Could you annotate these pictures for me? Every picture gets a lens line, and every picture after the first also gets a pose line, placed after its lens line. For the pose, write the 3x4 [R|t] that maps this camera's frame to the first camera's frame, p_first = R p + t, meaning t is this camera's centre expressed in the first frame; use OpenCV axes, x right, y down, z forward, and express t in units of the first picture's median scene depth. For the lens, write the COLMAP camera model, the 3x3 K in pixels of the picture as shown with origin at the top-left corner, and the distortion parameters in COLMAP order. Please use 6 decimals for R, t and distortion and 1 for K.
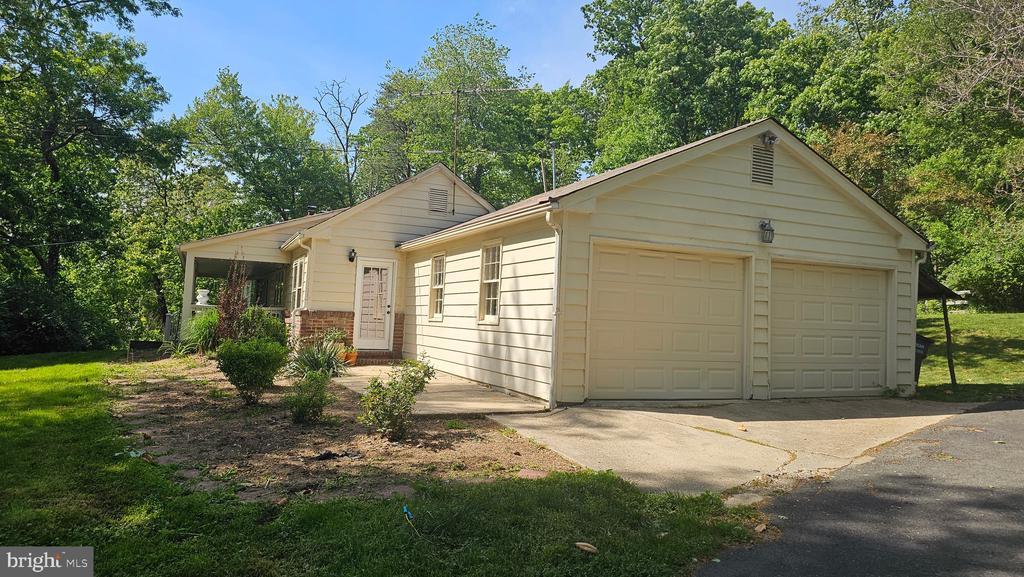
lens RADIAL K [[666.9, 0, 518.0], [0, 666.9, 282.9], [0, 0, 1]] dist [0.053018, -0.000436]
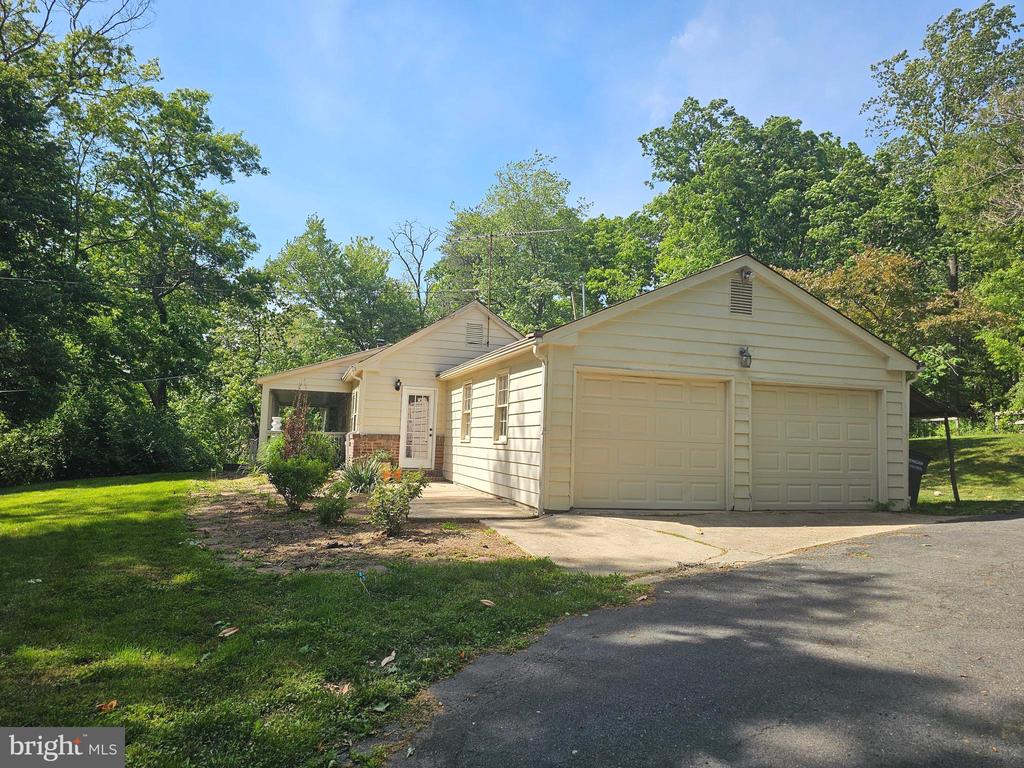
lens RADIAL K [[663.1, 0, 512.0], [0, 663.1, 384.0], [0, 0, 1]] dist [0.070204, -0.000151]
pose [[0.991661, -0.019106, -0.127451, 0.088785], [0.014568, 0.999230, -0.036444, 0.001194], [0.128049, 0.034283, 0.991175, -0.090494]]
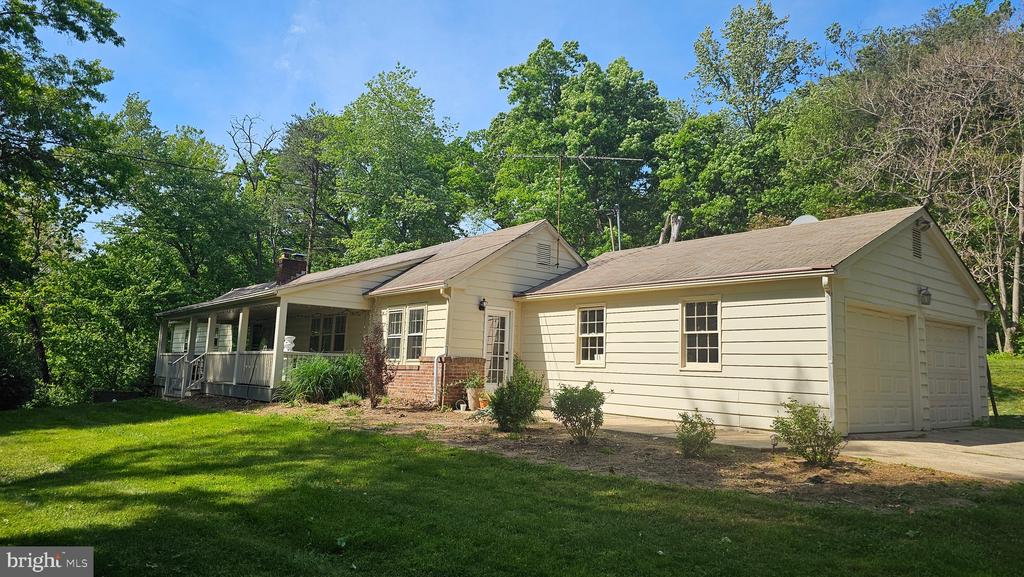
lens RADIAL K [[660.1, 0, 512.0], [0, 660.1, 288.5], [0, 0, 1]] dist [0.032502, -0.000528]
pose [[0.970738, 0.023527, 0.238985, -0.462737], [-0.009641, 0.998205, -0.059108, -0.005619], [-0.239947, 0.055074, 0.969223, -0.018698]]
